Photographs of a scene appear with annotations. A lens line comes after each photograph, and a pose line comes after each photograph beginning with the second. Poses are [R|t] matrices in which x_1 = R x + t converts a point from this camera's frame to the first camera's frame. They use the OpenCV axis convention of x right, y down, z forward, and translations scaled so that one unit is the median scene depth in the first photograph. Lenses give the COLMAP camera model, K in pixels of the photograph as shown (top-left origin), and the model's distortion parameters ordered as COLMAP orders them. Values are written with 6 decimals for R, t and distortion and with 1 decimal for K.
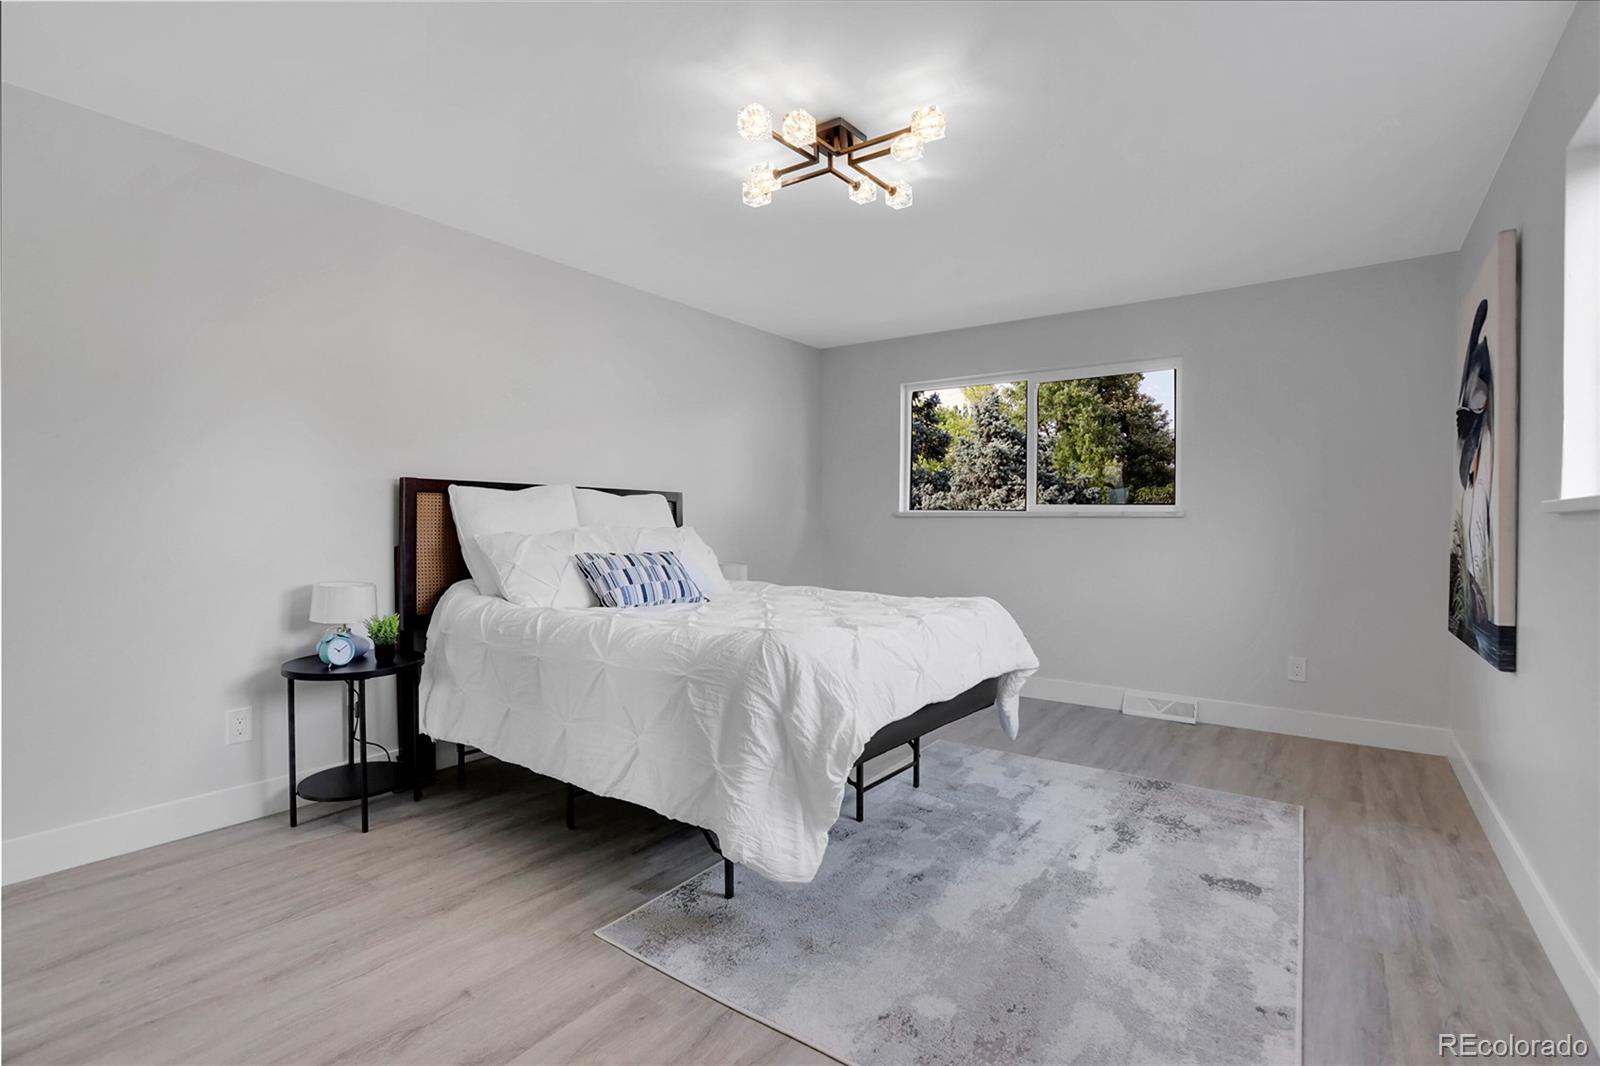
lens RADIAL K [[739.3, 0, 805.0], [0, 739.3, 527.7], [0, 0, 1]] dist [-0.028553, 0.003305]
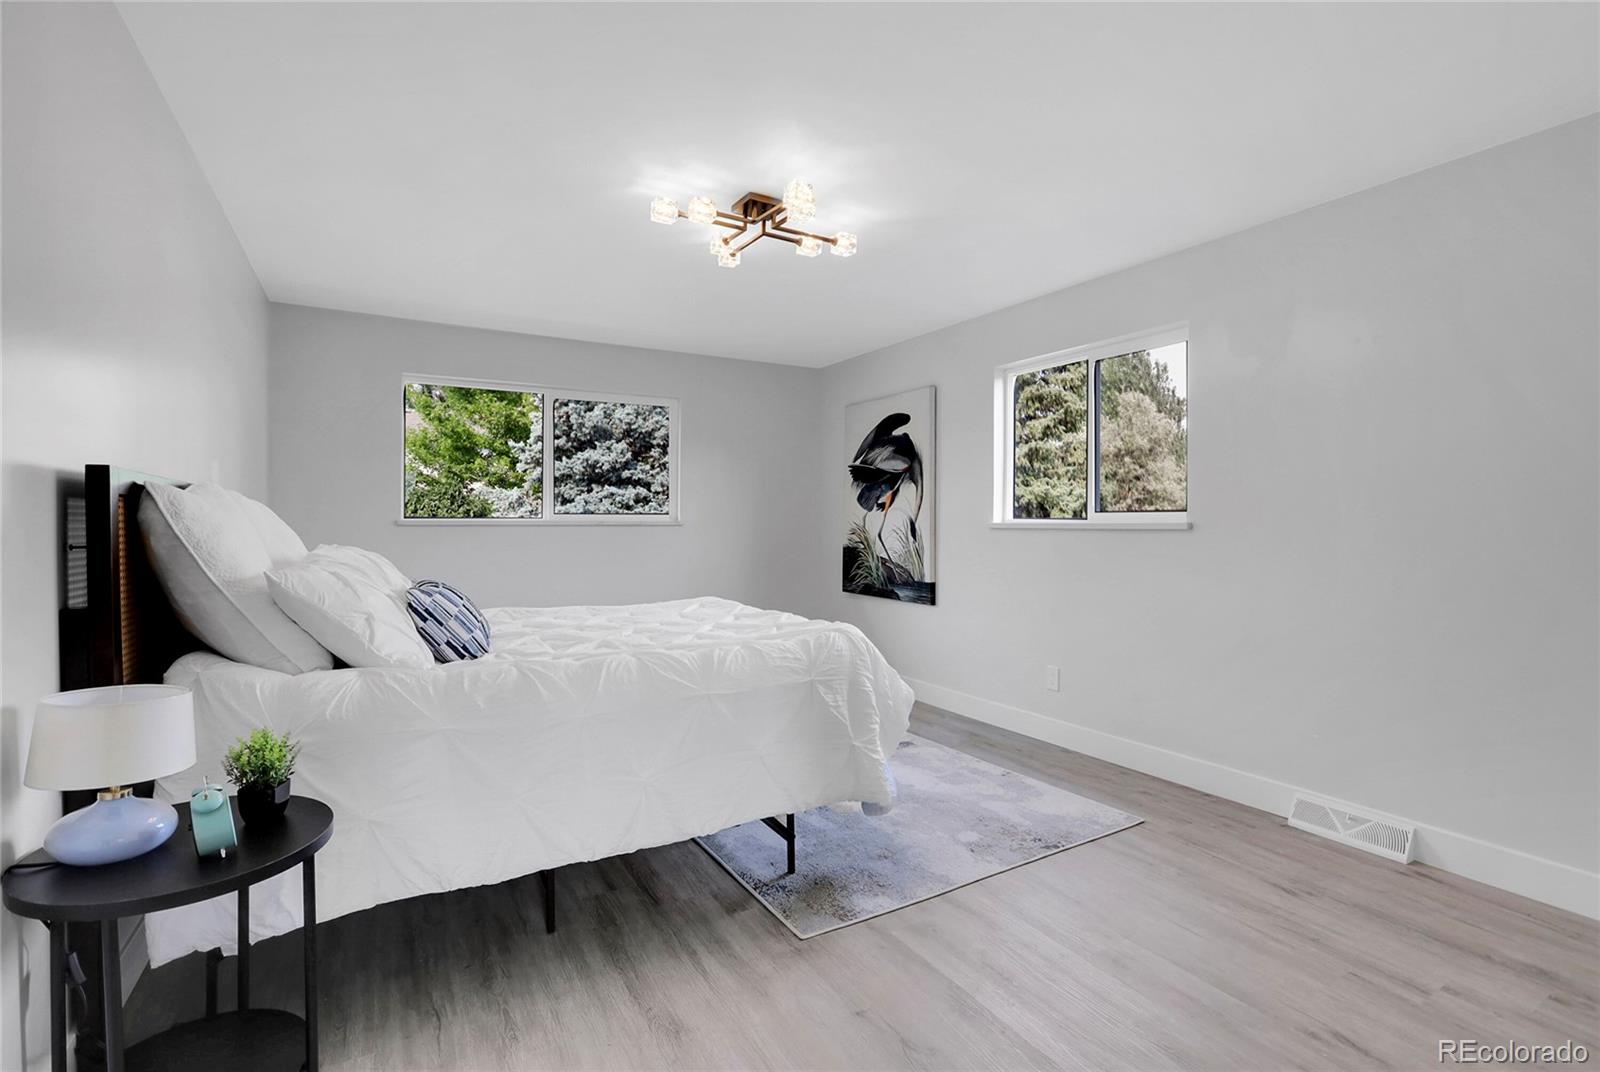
lens RADIAL K [[739.3, 0, 833.8], [0, 739.3, 529.5], [0, 0, 1]] dist [-0.028553, 0.003305]
pose [[0.372804, -0.010815, 0.927847, -1.178661], [0.004648, 0.999941, 0.009788, -0.038907], [-0.927898, 0.000664, 0.372833, 0.539493]]
